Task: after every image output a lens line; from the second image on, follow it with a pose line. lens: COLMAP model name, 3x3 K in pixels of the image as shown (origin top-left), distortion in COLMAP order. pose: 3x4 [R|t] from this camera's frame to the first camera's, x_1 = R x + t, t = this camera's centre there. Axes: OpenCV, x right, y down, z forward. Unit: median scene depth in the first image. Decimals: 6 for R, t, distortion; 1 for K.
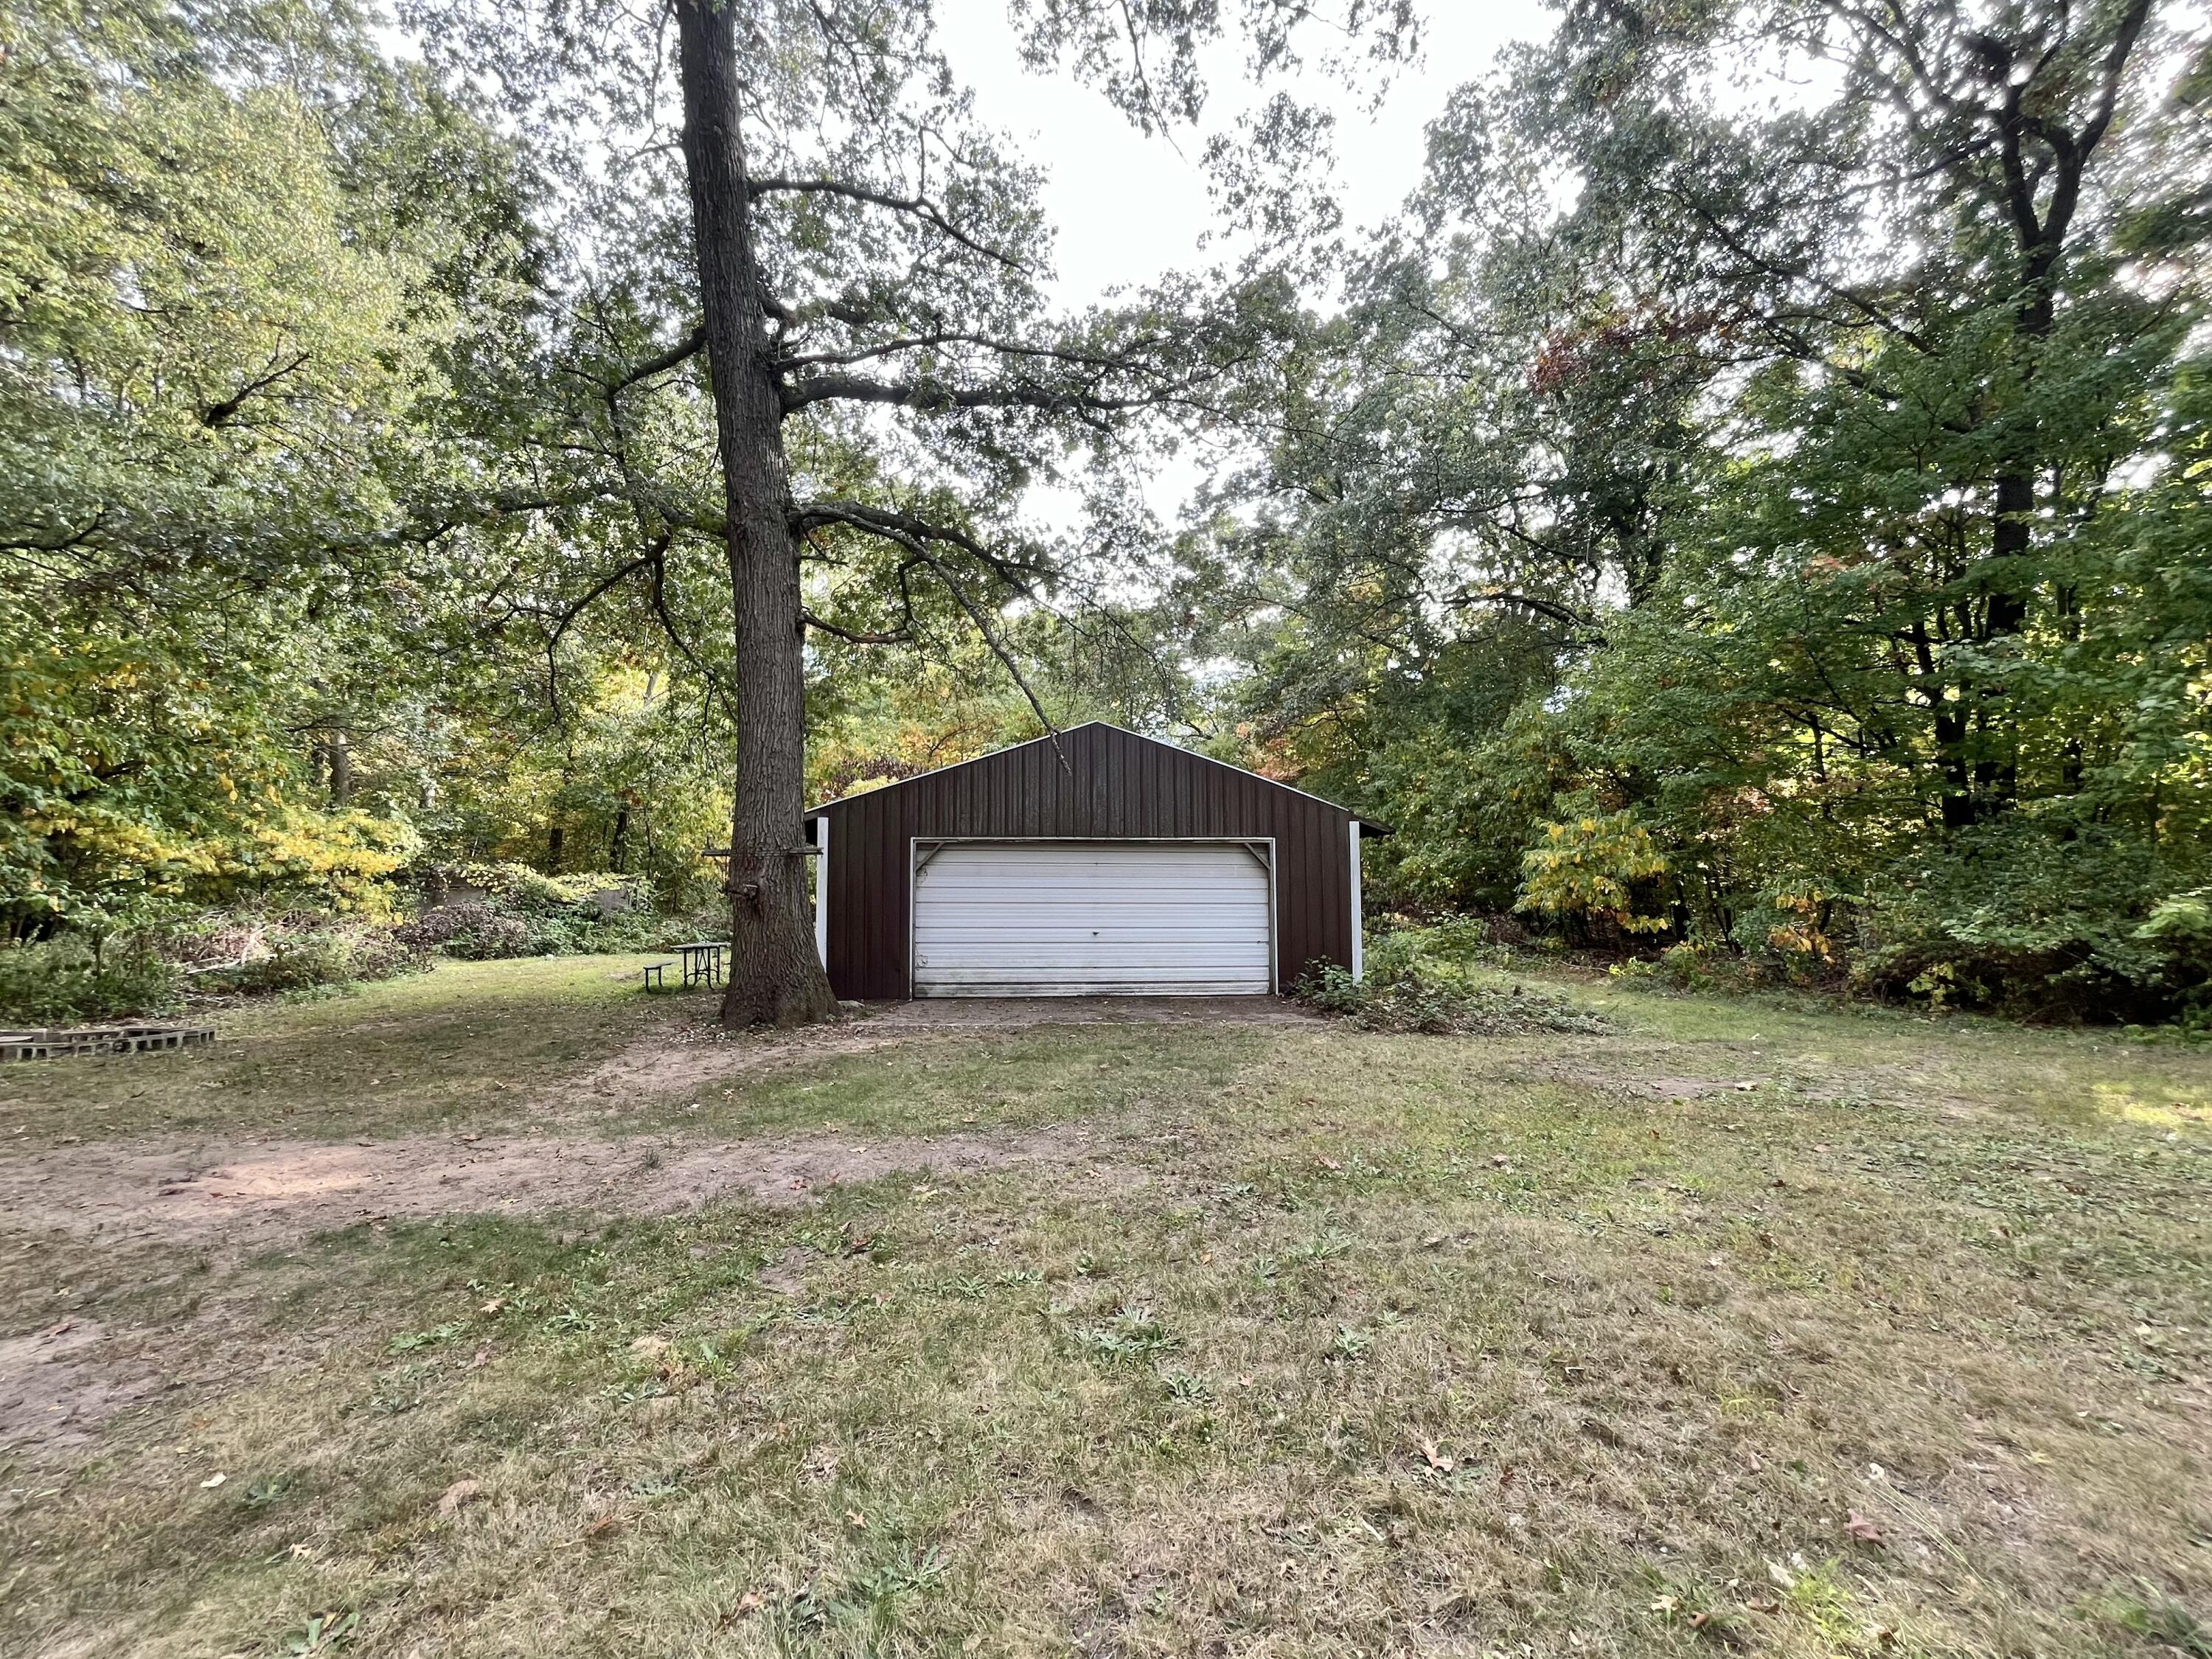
lens RADIAL K [[902.0, 0, 1101.9], [0, 902.0, 833.8], [0, 0, 1]] dist [-0.001979, -0.000187]
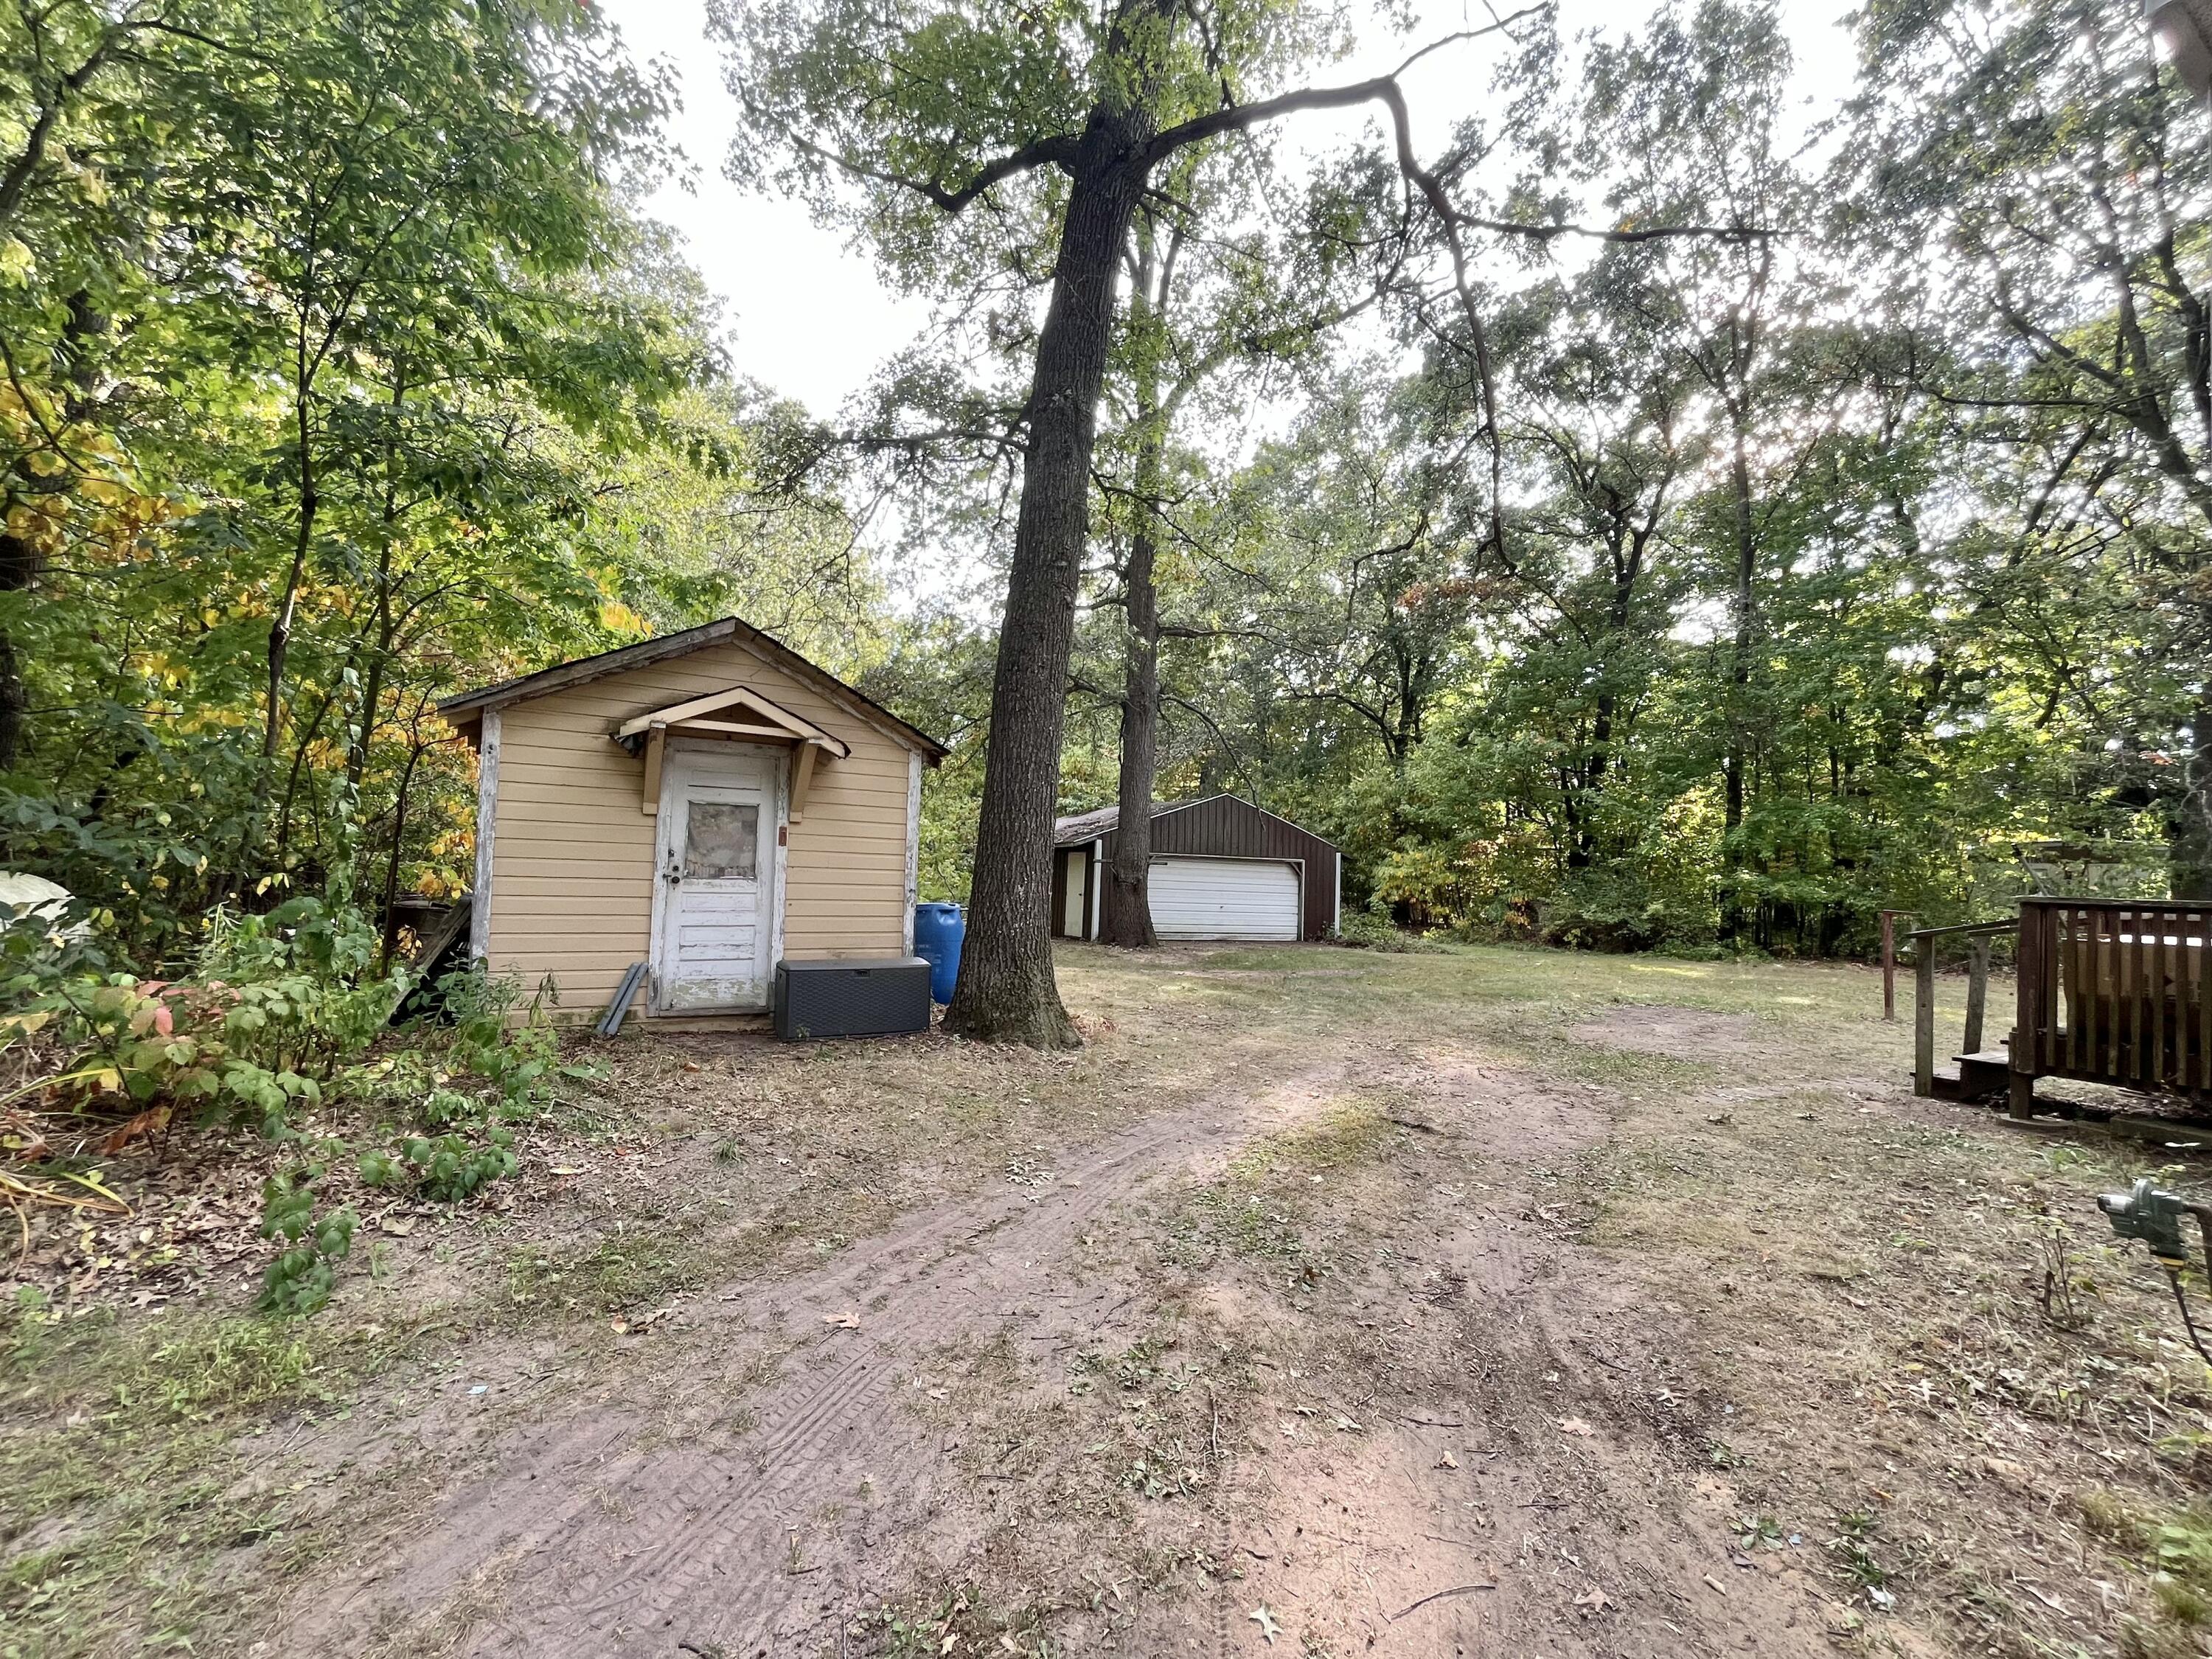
lens RADIAL K [[896.3, 0, 1098.7], [0, 896.3, 833.4], [0, 0, 1]] dist [-0.002112, 0.000141]
pose [[0.948700, 0.051347, 0.311980, -0.838769], [-0.057284, 0.998309, 0.009888, -0.046937], [-0.310945, -0.027252, 0.950037, -0.697278]]
